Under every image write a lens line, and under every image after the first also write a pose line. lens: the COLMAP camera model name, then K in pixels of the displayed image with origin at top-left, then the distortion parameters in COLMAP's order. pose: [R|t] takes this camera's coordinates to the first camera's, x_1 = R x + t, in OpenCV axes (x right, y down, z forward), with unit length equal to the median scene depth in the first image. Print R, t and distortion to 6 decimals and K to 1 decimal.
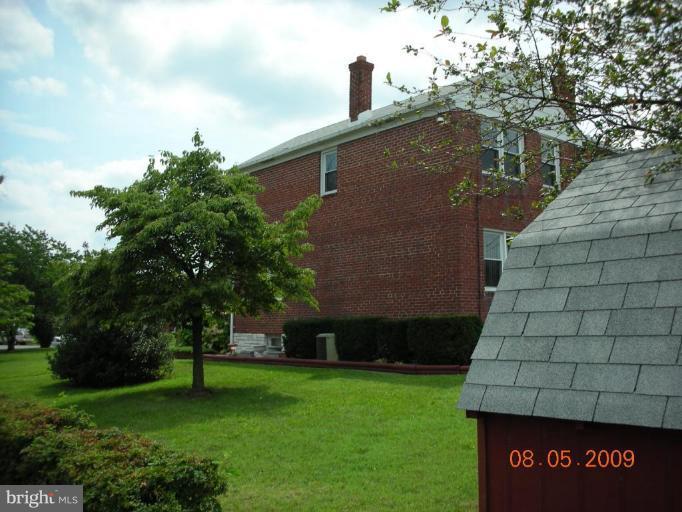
lens RADIAL K [[704.9, 0, 367.0], [0, 704.9, 263.7], [0, 0, 1]] dist [-0.216740, 0.161775]
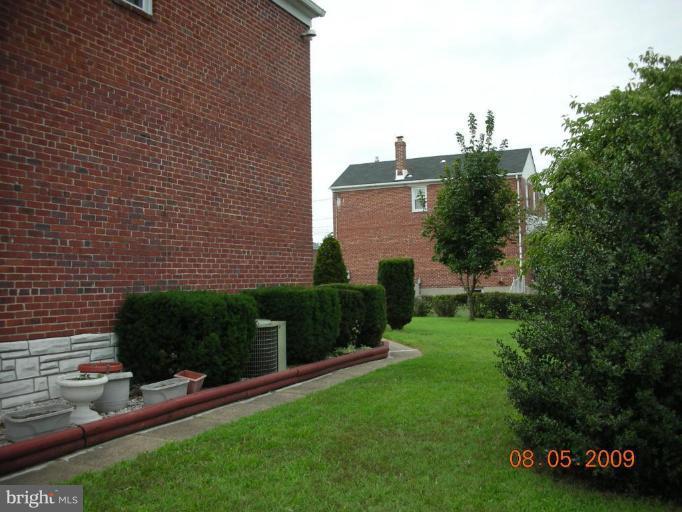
lens RADIAL K [[704.9, 0, 367.0], [0, 704.9, 263.7], [0, 0, 1]] dist [-0.216740, 0.161775]
pose [[-0.466823, 0.040219, 0.883436, -0.578131], [-0.049598, 0.996202, -0.071562, 0.098339], [-0.882959, -0.077224, -0.463055, 1.259530]]
